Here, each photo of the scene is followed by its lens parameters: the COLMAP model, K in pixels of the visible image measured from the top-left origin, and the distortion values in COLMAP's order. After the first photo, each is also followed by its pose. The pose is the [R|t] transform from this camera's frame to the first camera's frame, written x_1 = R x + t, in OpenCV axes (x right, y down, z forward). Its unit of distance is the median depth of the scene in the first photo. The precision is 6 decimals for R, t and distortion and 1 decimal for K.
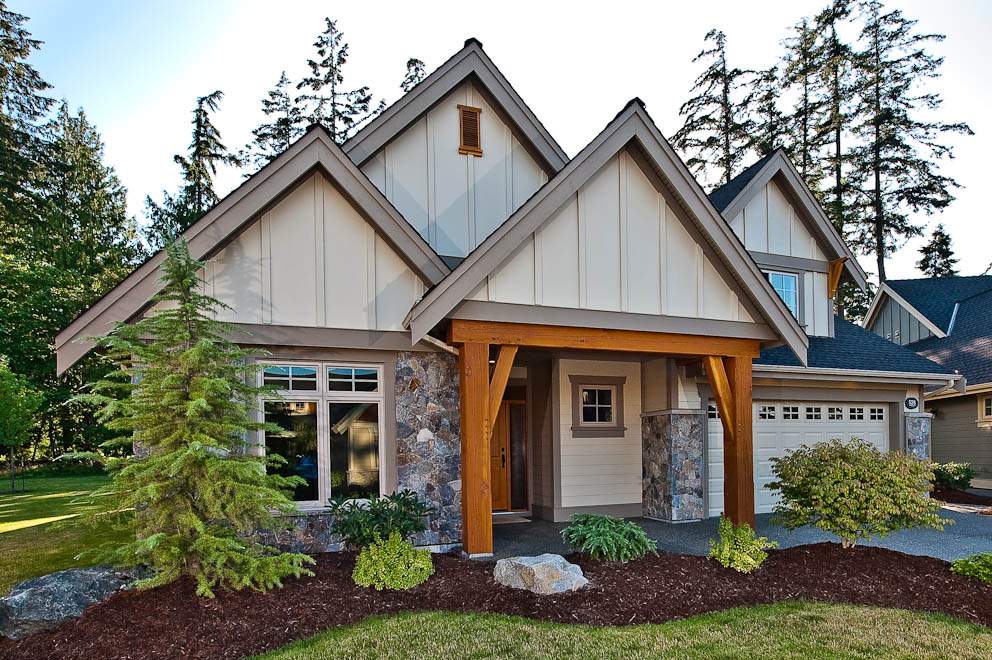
lens RADIAL K [[370.7, 0, 496.8], [0, 370.7, 365.0], [0, 0, 1]] dist [-0.003517, -0.001567]
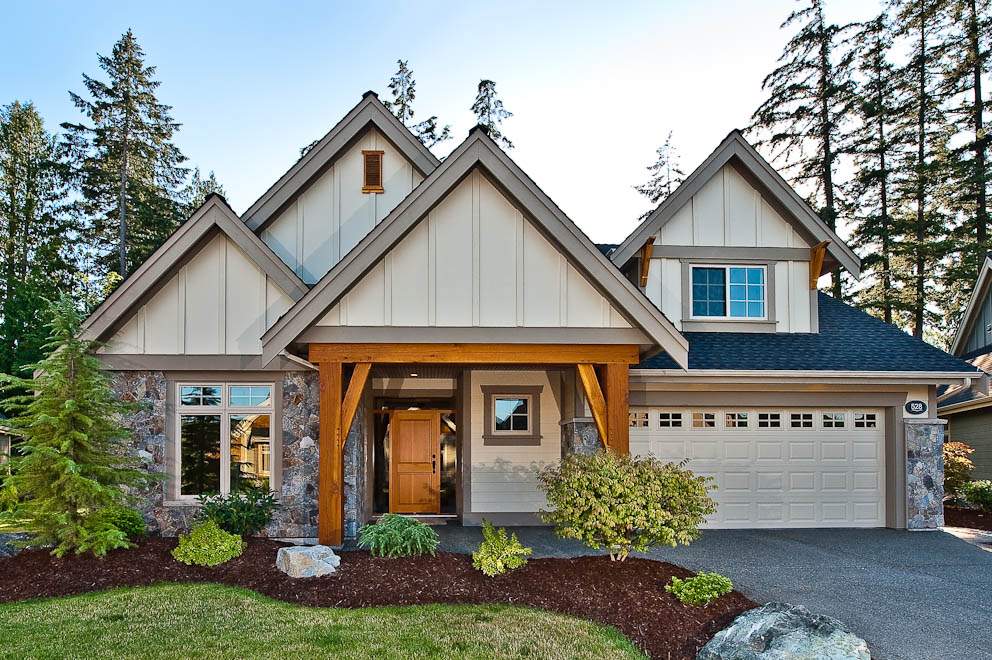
lens RADIAL K [[370.7, 0, 496.8], [0, 370.7, 365.0], [0, 0, 1]] dist [-0.003517, -0.001567]
pose [[0.979425, -0.036727, -0.198441, 0.025742], [0.032387, 0.999161, -0.025073, -0.000177], [0.199195, 0.018130, 0.979792, -0.000919]]
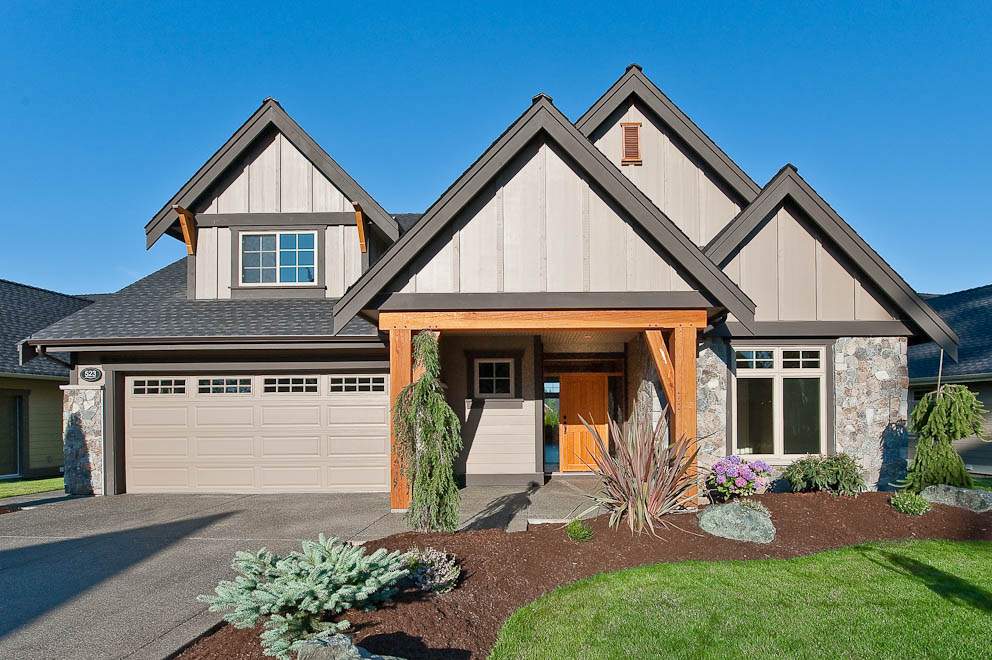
lens RADIAL K [[364.1, 0, 496.0], [0, 364.1, 330.0], [0, 0, 1]] dist [-0.000674, -0.000087]
pose [[0.969061, -0.057244, -0.240091, 0.109404], [0.052464, 0.998278, -0.026258, 0.003280], [0.241181, 0.012850, 0.970395, 0.018663]]
